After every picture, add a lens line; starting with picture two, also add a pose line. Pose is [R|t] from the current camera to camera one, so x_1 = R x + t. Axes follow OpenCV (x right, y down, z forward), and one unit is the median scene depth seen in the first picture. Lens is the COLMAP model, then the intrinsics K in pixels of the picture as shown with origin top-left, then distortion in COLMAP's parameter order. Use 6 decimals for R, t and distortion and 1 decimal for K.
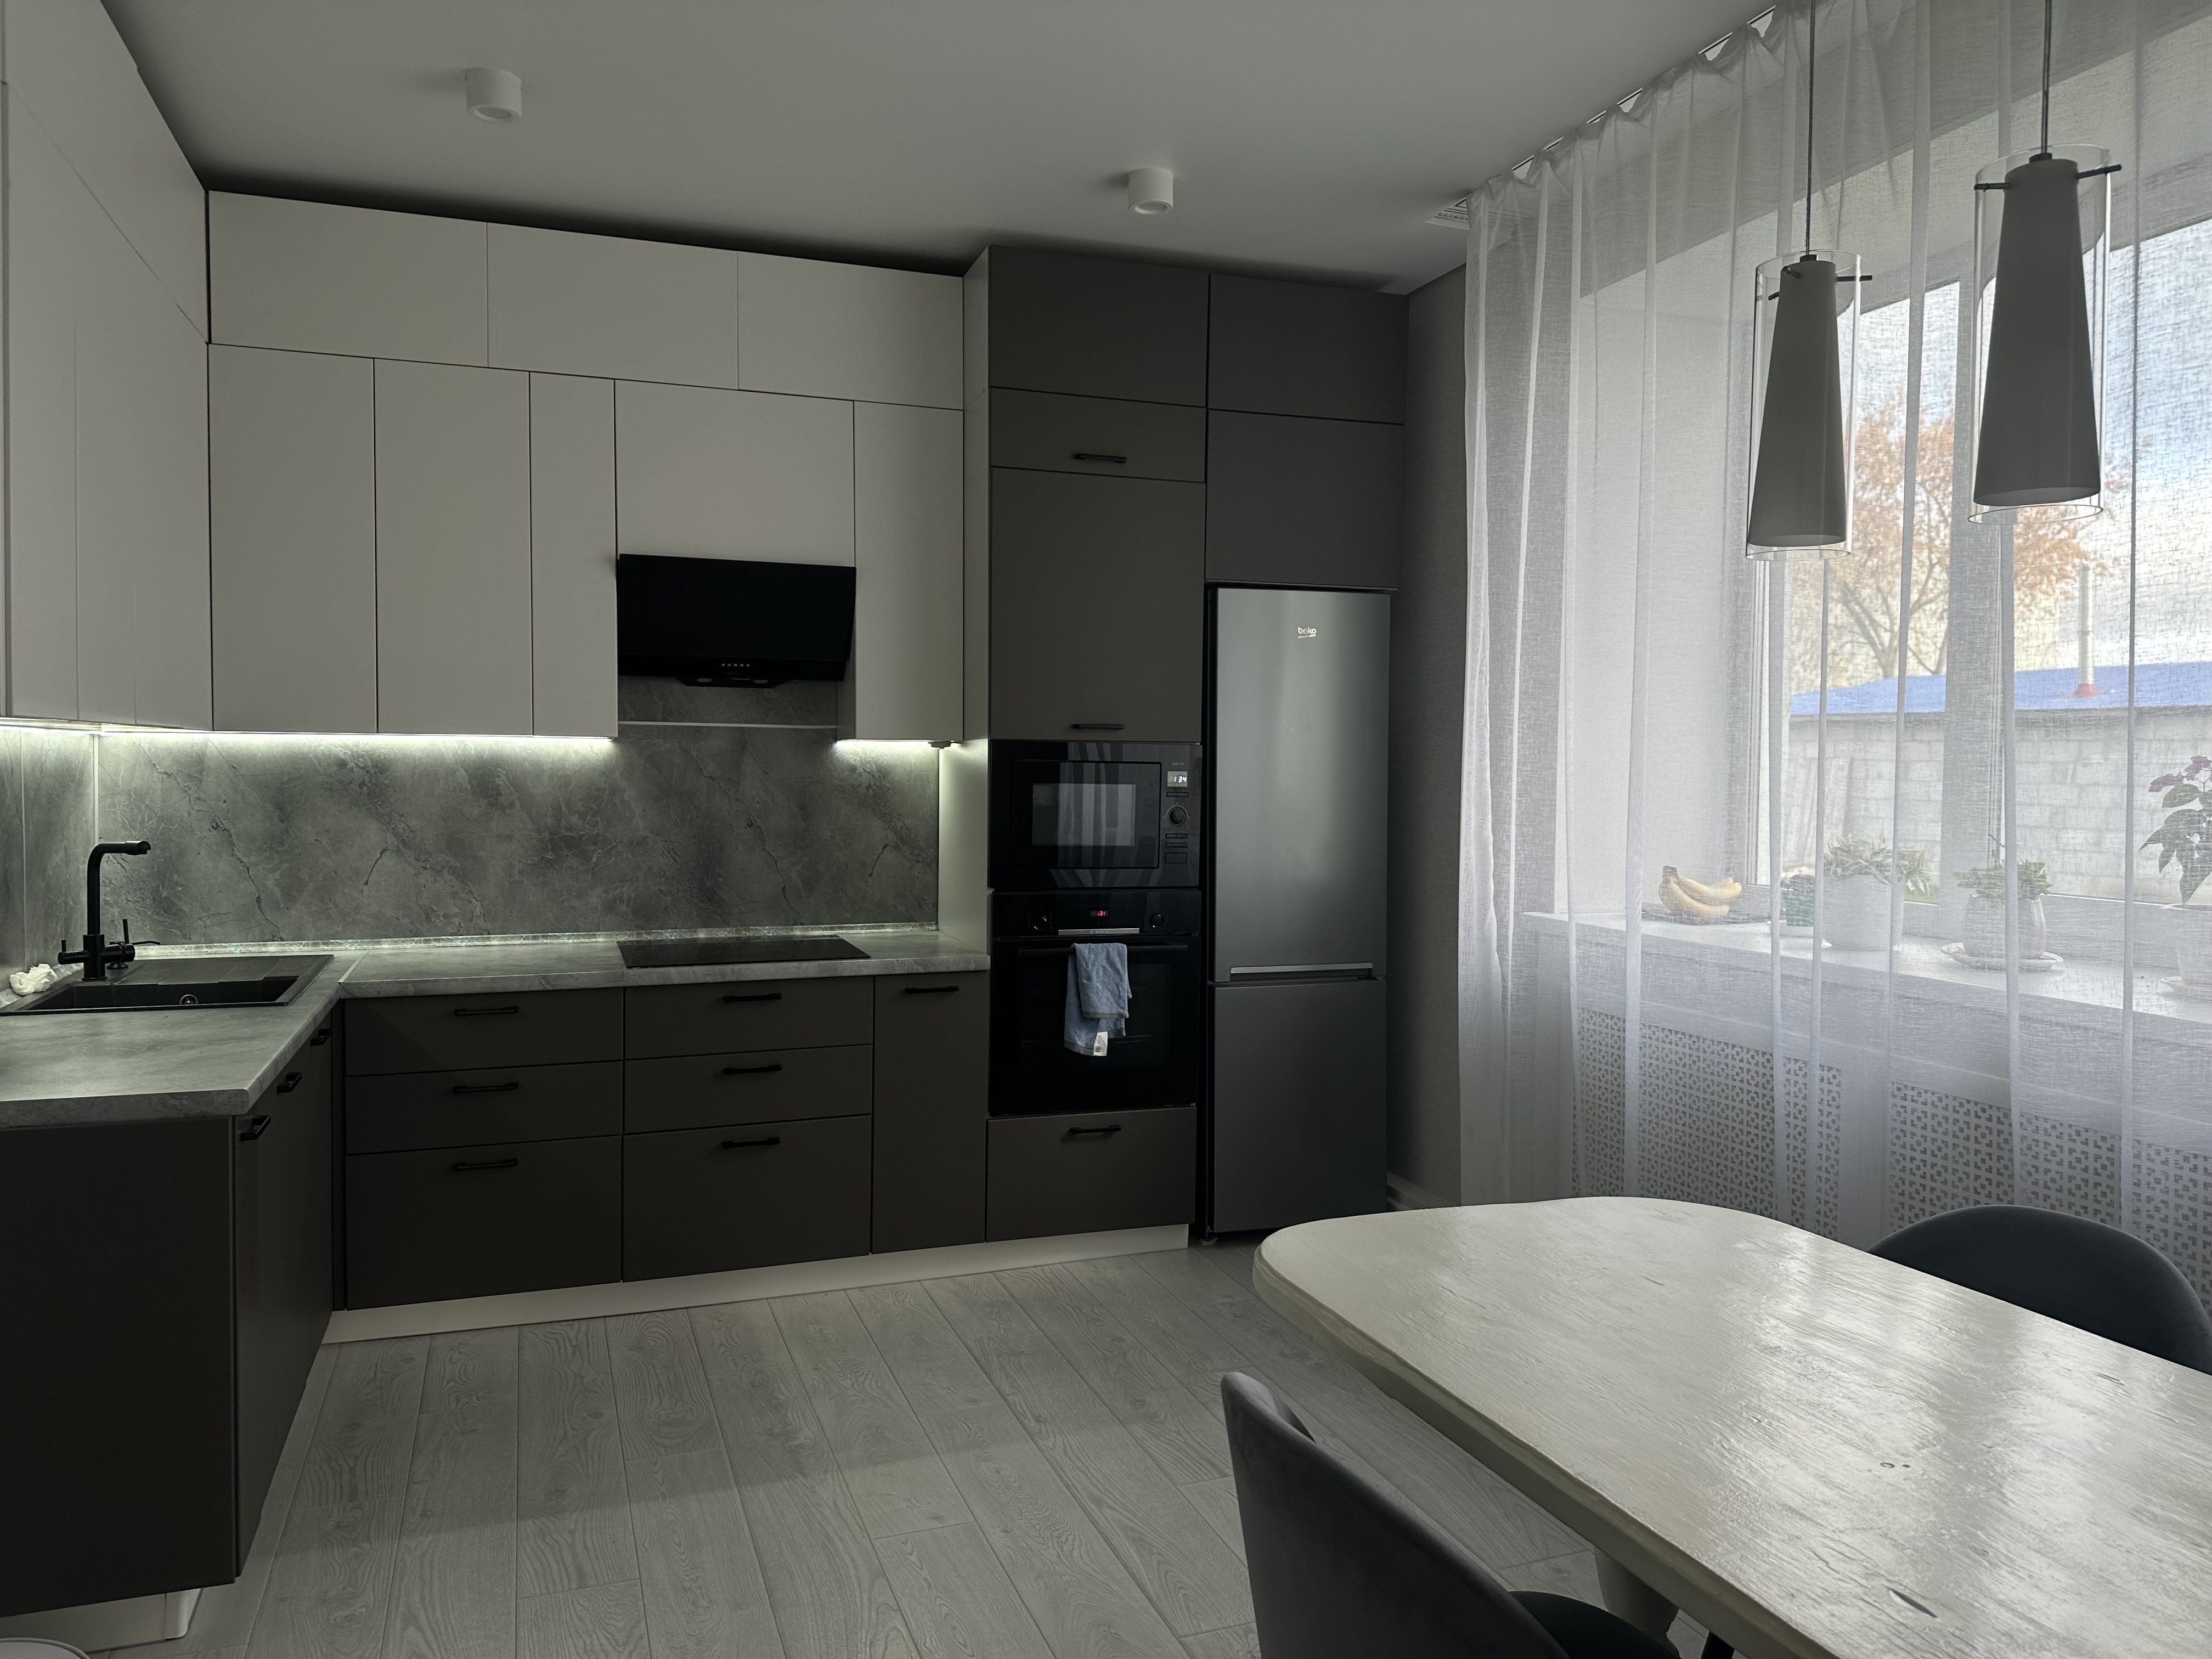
lens RADIAL K [[1536.9, 0, 1090.6], [0, 1536.9, 818.2], [0, 0, 1]] dist [0.070962, -0.083914]
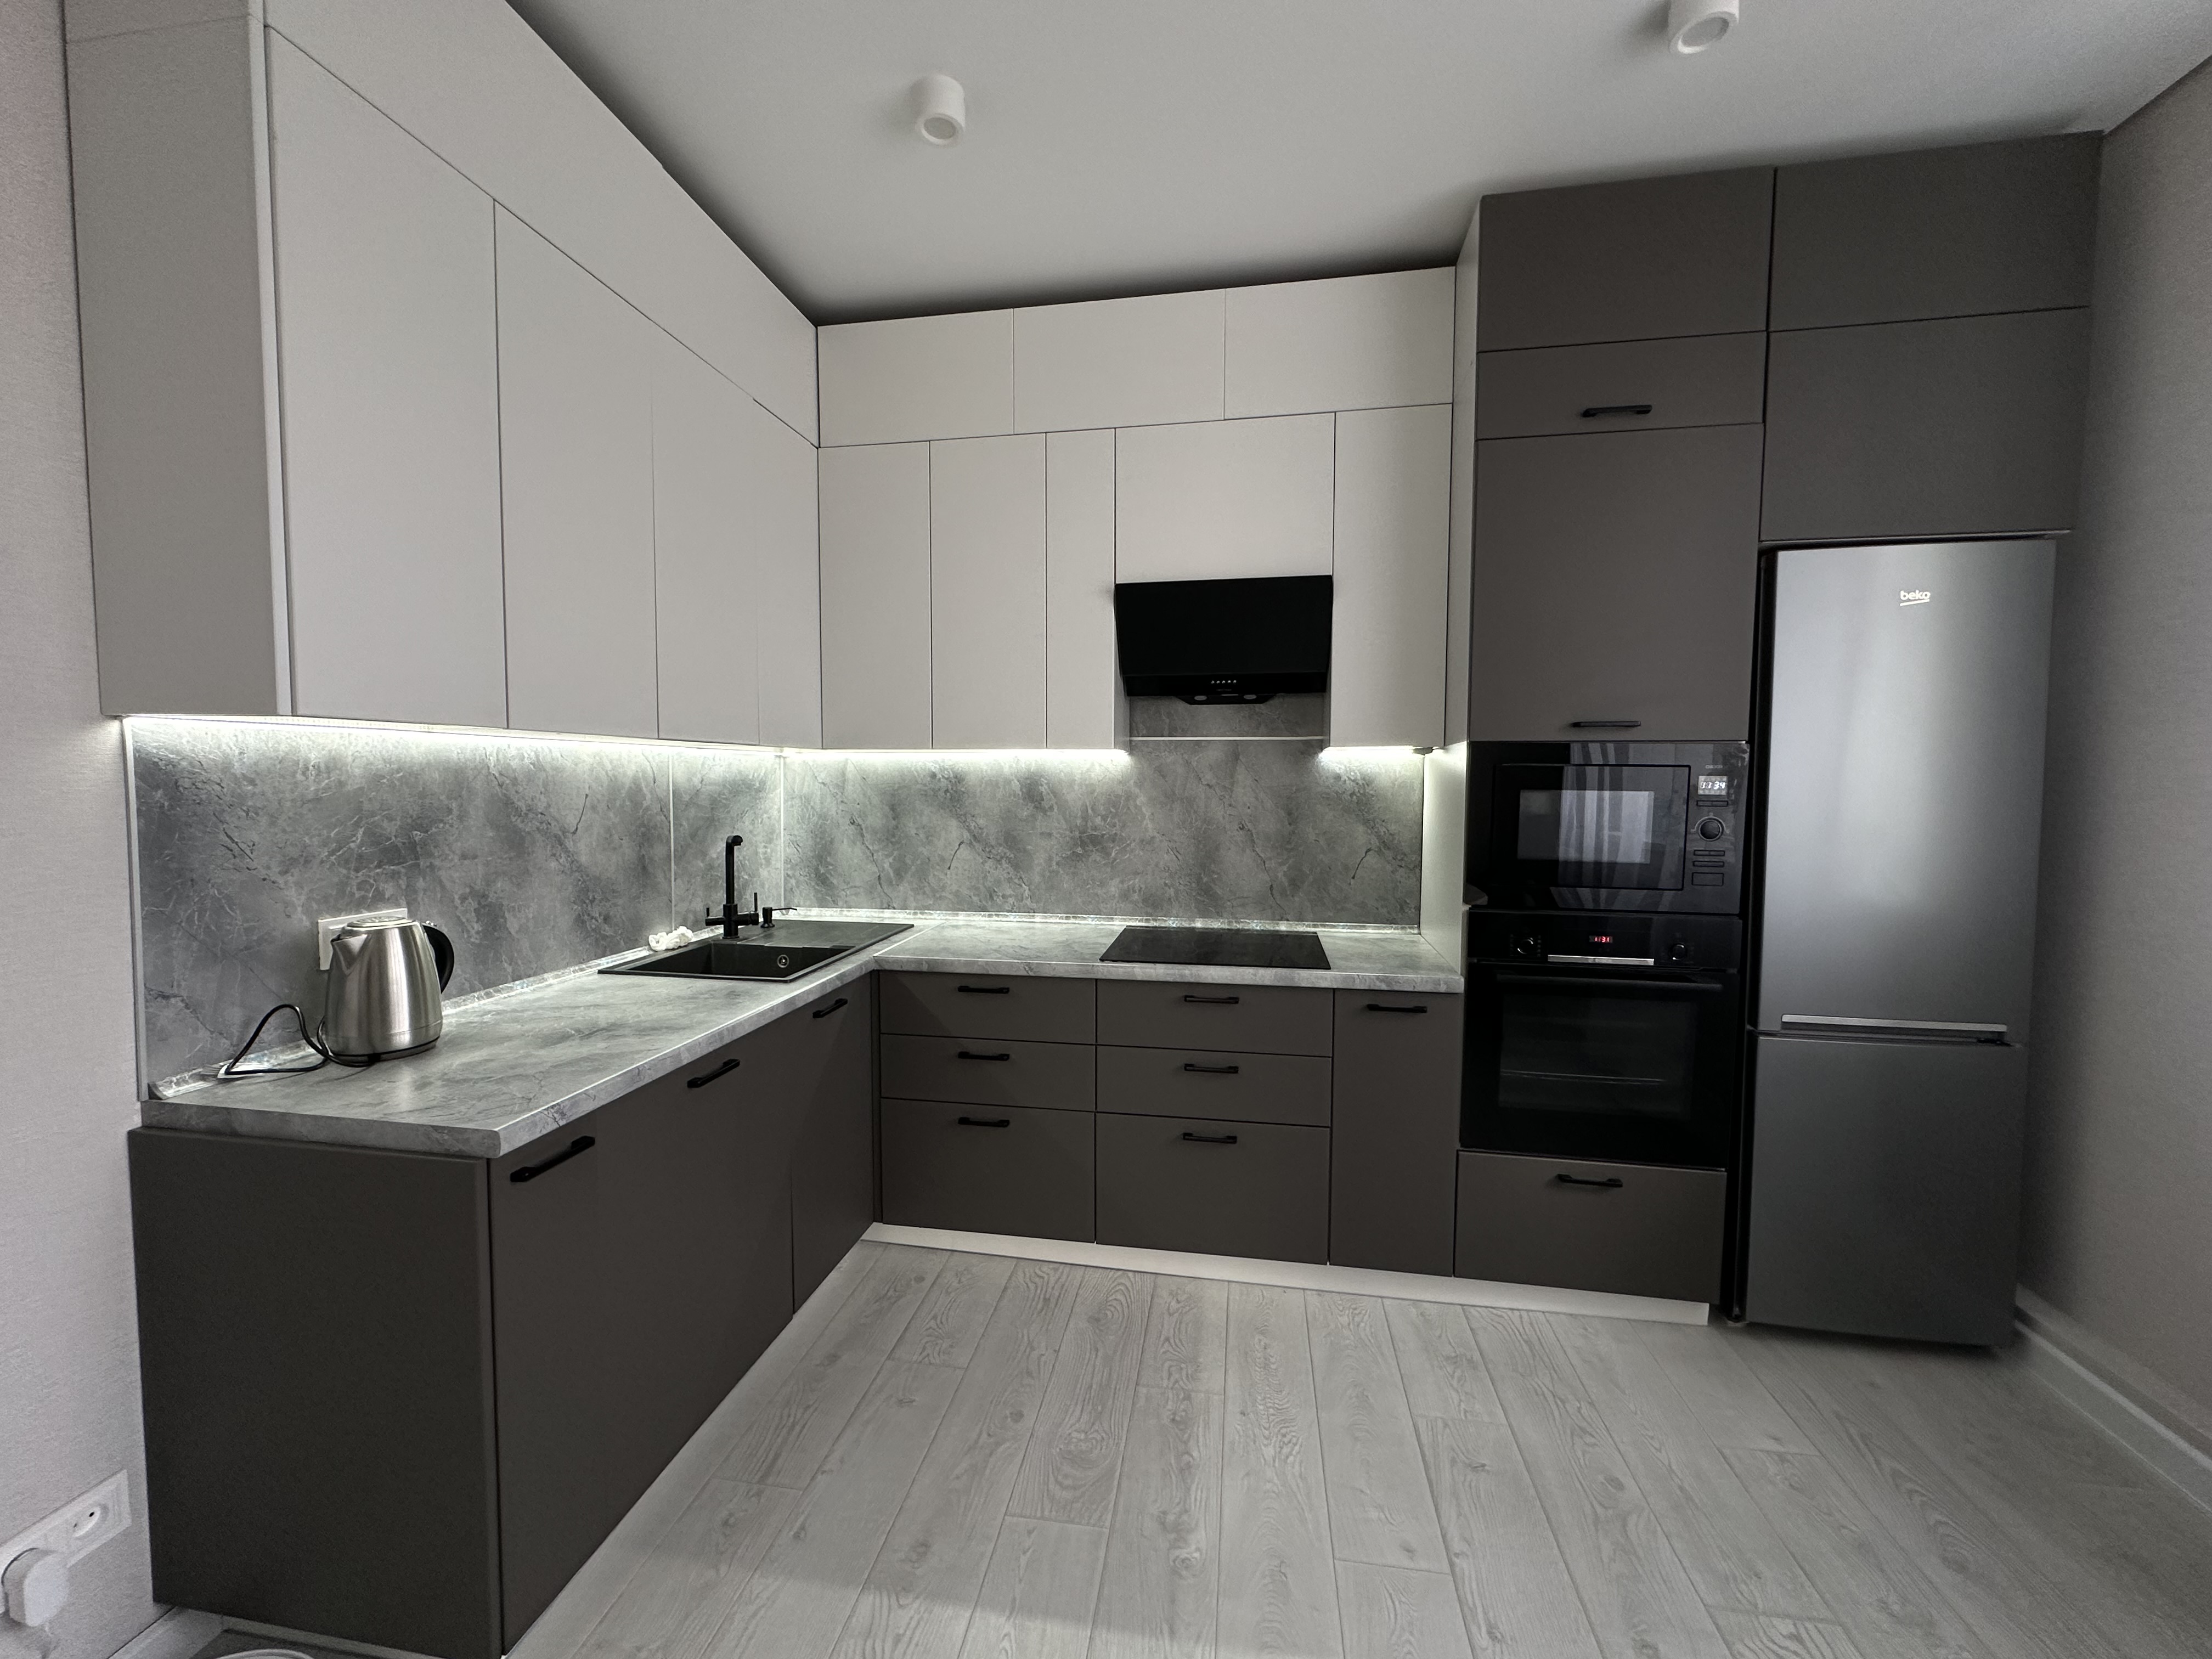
lens RADIAL K [[877.8, 0, 1109.6], [0, 877.8, 831.0], [0, 0, 1]] dist [-0.002285, 0.001738]
pose [[0.875727, 0.022276, -0.482293, 0.000225], [-0.012451, 0.999645, 0.023563, -0.007763], [0.482646, -0.014629, 0.875693, 0.430223]]
